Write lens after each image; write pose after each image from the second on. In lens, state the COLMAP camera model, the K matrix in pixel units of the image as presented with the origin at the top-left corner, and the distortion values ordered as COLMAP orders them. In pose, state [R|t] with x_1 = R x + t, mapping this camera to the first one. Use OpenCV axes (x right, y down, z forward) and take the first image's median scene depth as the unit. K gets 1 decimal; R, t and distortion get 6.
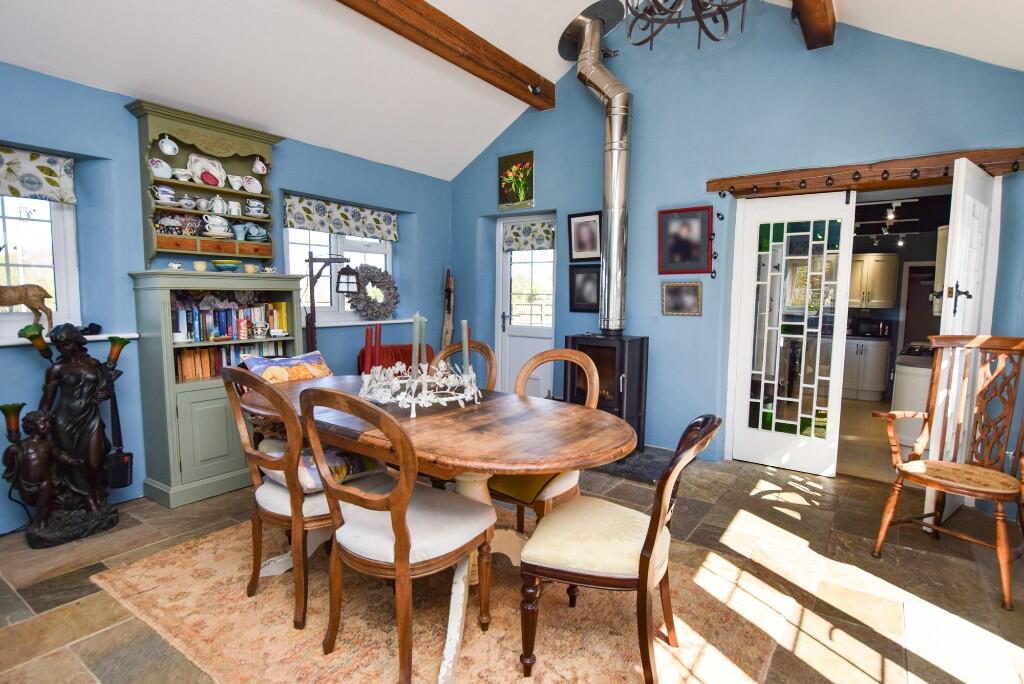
lens RADIAL K [[520.5, 0, 518.9], [0, 520.5, 349.3], [0, 0, 1]] dist [0.005812, 0.003082]
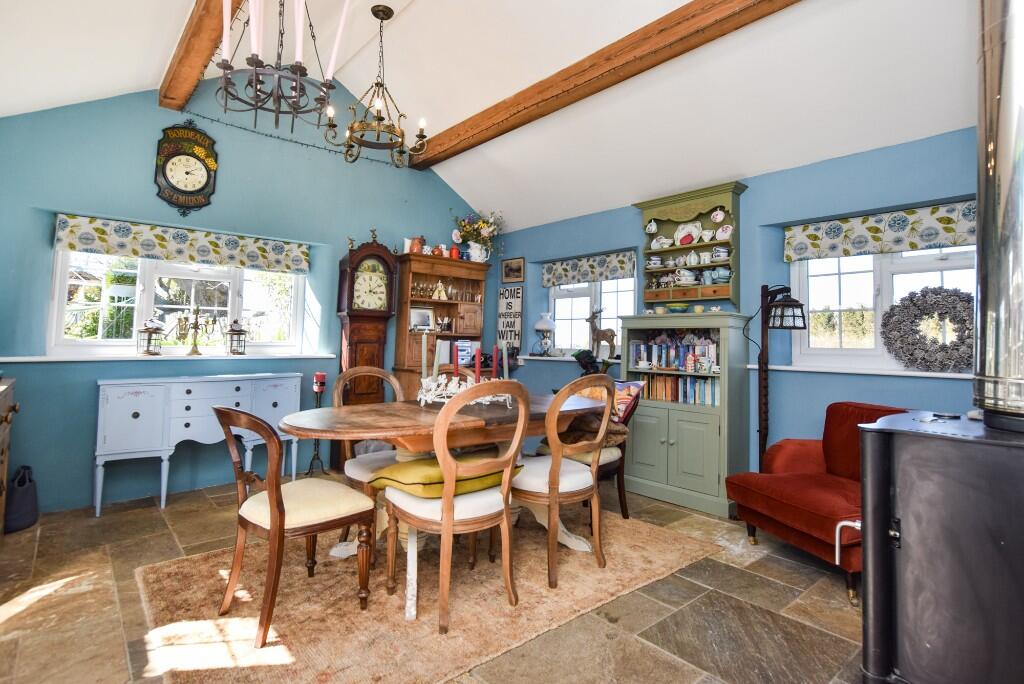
lens RADIAL K [[520.5, 0, 517.6], [0, 520.5, 332.9], [0, 0, 1]] dist [0.005812, 0.003082]
pose [[-0.232024, -0.006619, -0.972687, 0.669889], [-0.104947, 0.994310, 0.018268, -0.085290], [0.967032, 0.106319, -0.231399, 0.889030]]
